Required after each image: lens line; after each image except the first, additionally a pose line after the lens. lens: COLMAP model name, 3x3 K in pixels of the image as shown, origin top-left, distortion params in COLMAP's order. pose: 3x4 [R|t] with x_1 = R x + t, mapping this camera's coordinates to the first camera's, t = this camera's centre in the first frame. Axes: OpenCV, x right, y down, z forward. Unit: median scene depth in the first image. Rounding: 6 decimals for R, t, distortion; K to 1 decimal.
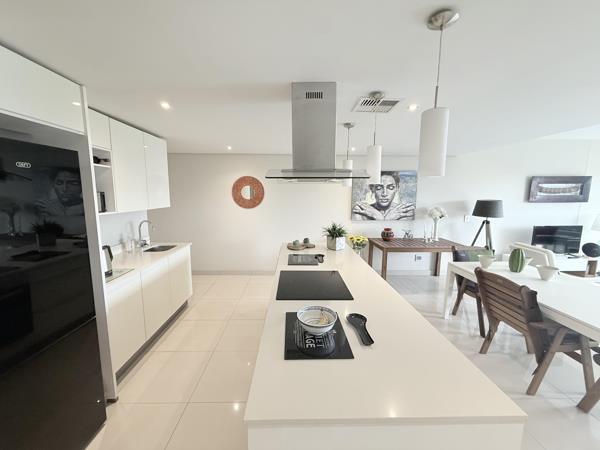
lens RADIAL K [[238.4, 0, 298.7], [0, 238.4, 225.0], [0, 0, 1]] dist [-0.000884, -0.000037]
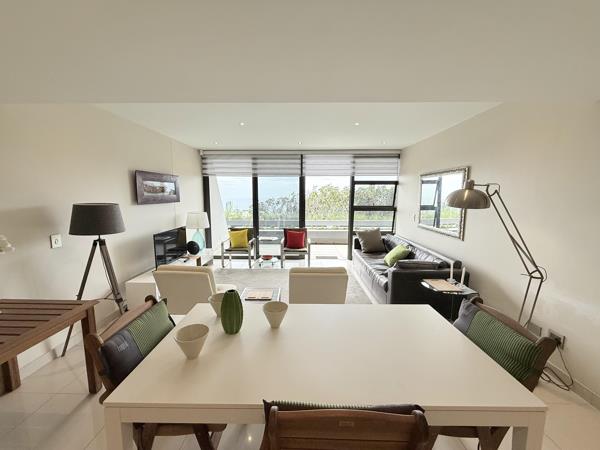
lens RADIAL K [[238.4, 0, 298.7], [0, 238.4, 225.0], [0, 0, 1]] dist [-0.000884, -0.000037]
pose [[0.042215, -0.129443, 0.990688, 0.235834], [0.127105, 0.984211, 0.123180, -0.060876], [-0.990991, 0.120721, 0.058002, 0.466409]]
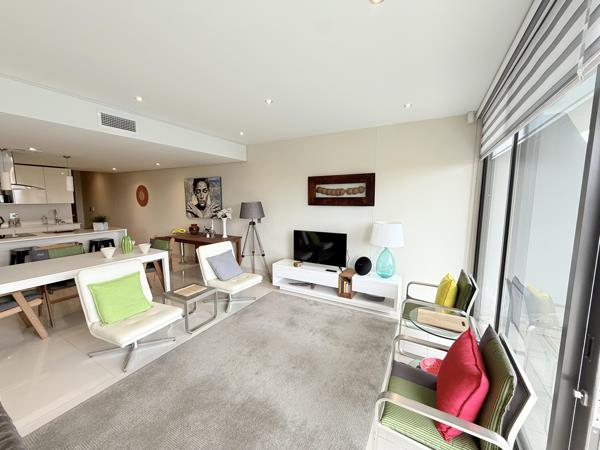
lens RADIAL K [[238.4, 0, 298.7], [0, 238.4, 225.0], [0, 0, 1]] dist [-0.000884, -0.000037]
pose [[0.862956, 0.056255, -0.502138, 1.414074], [-0.066589, 0.997777, -0.002657, -0.013855], [0.500872, 0.035730, 0.864783, 0.192655]]
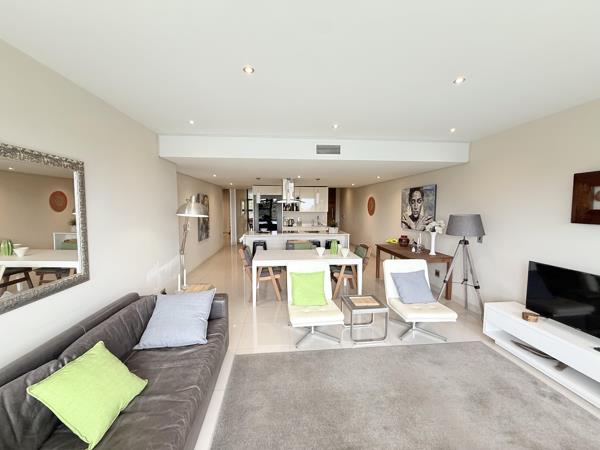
lens RADIAL K [[238.4, 0, 298.7], [0, 238.4, 225.0], [0, 0, 1]] dist [-0.000884, -0.000037]
pose [[0.067293, 0.074449, -0.994952, 1.468396], [-0.131794, 0.989137, 0.065100, -0.044939], [0.988990, 0.126748, 0.076374, 0.364848]]
